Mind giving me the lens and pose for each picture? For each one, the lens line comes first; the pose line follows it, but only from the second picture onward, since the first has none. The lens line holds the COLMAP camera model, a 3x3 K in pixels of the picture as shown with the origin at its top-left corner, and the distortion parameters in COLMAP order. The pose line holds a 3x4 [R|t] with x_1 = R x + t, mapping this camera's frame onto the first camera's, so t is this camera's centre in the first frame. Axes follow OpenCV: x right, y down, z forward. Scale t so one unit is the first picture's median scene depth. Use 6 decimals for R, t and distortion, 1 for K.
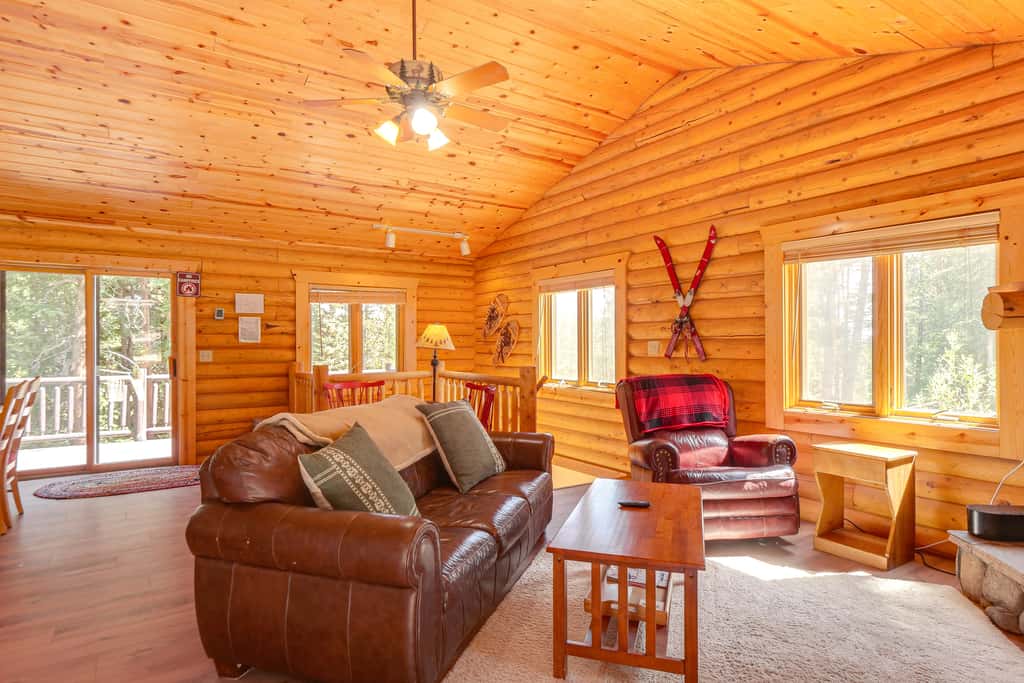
lens RADIAL K [[558.8, 0, 517.3], [0, 558.8, 344.5], [0, 0, 1]] dist [0.018274, -0.005348]
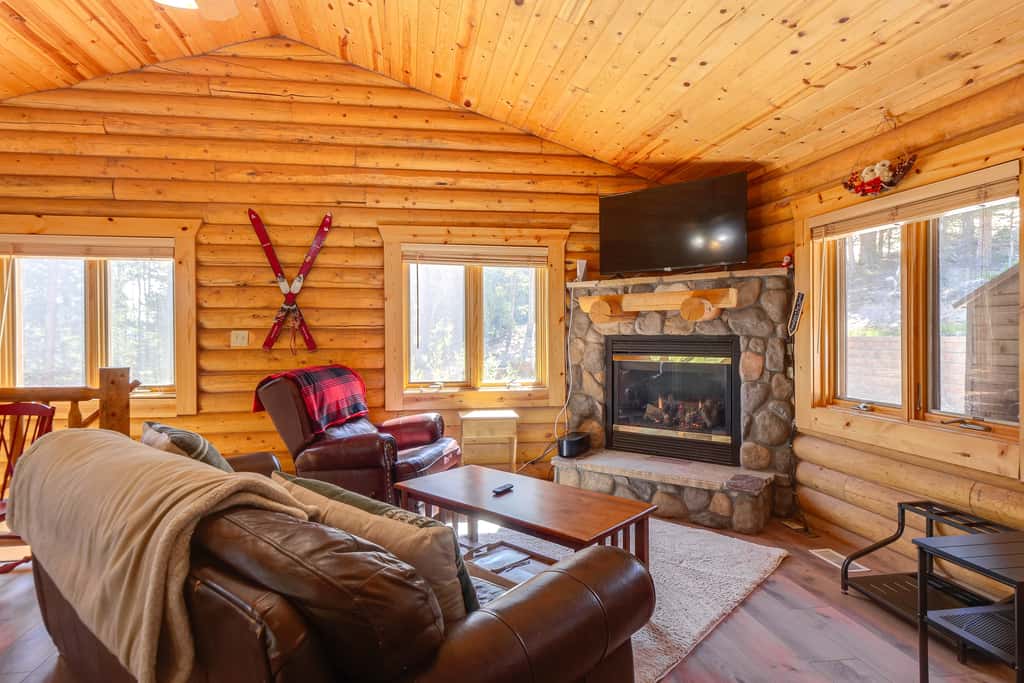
lens RADIAL K [[558.8, 0, 486.8], [0, 558.8, 335.7], [0, 0, 1]] dist [0.018274, -0.005348]
pose [[0.440731, -0.000184, 0.897639, -0.377391], [0.005122, 0.999984, -0.002309, 0.005690], [-0.897625, 0.005615, 0.440725, 0.296366]]
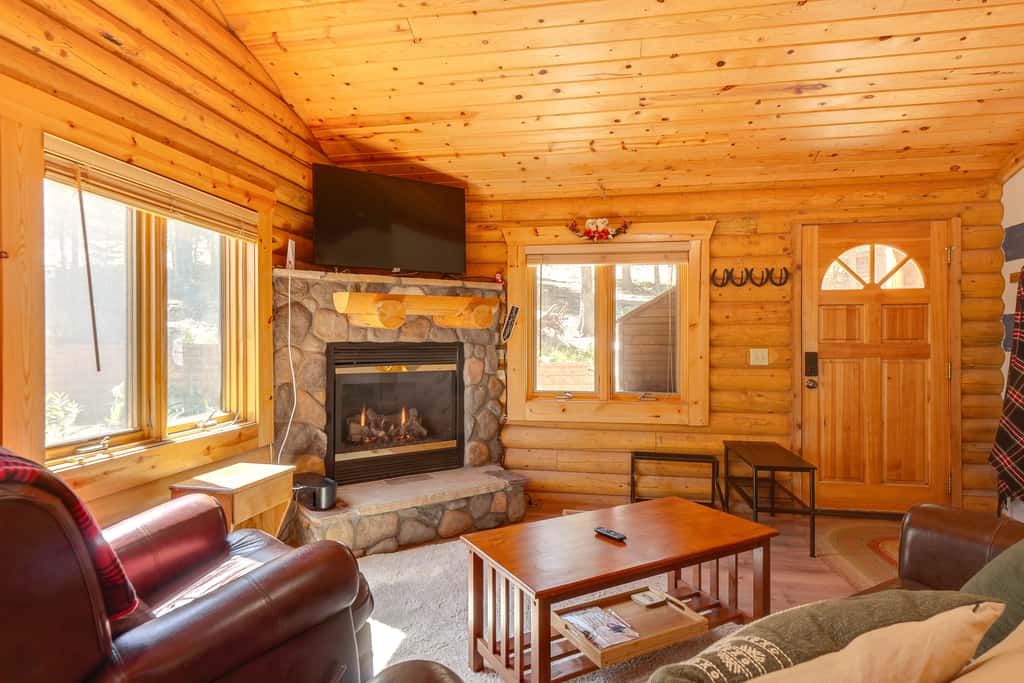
lens RADIAL K [[558.8, 0, 517.3], [0, 558.8, 341.6], [0, 0, 1]] dist [0.018274, -0.005348]
pose [[-0.720017, 0.005680, 0.693933, -0.137633], [0.008138, 0.999967, 0.000258, 0.004175], [-0.693909, 0.005833, -0.720039, 0.888403]]
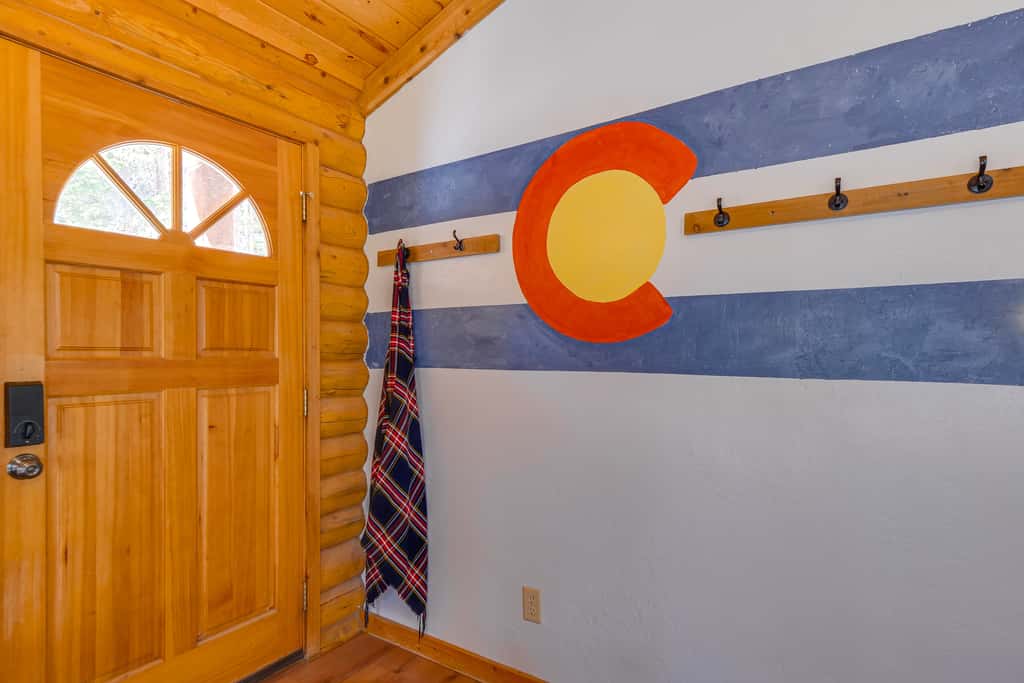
lens RADIAL K [[558.8, 0, 510.3], [0, 558.8, 356.7], [0, 0, 1]] dist [0.018274, -0.005348]
pose [[-0.933927, 0.009099, -0.357348, -0.016874], [0.003251, 0.999851, 0.016961, 0.004416], [0.357449, 0.014678, -0.933817, 0.385085]]
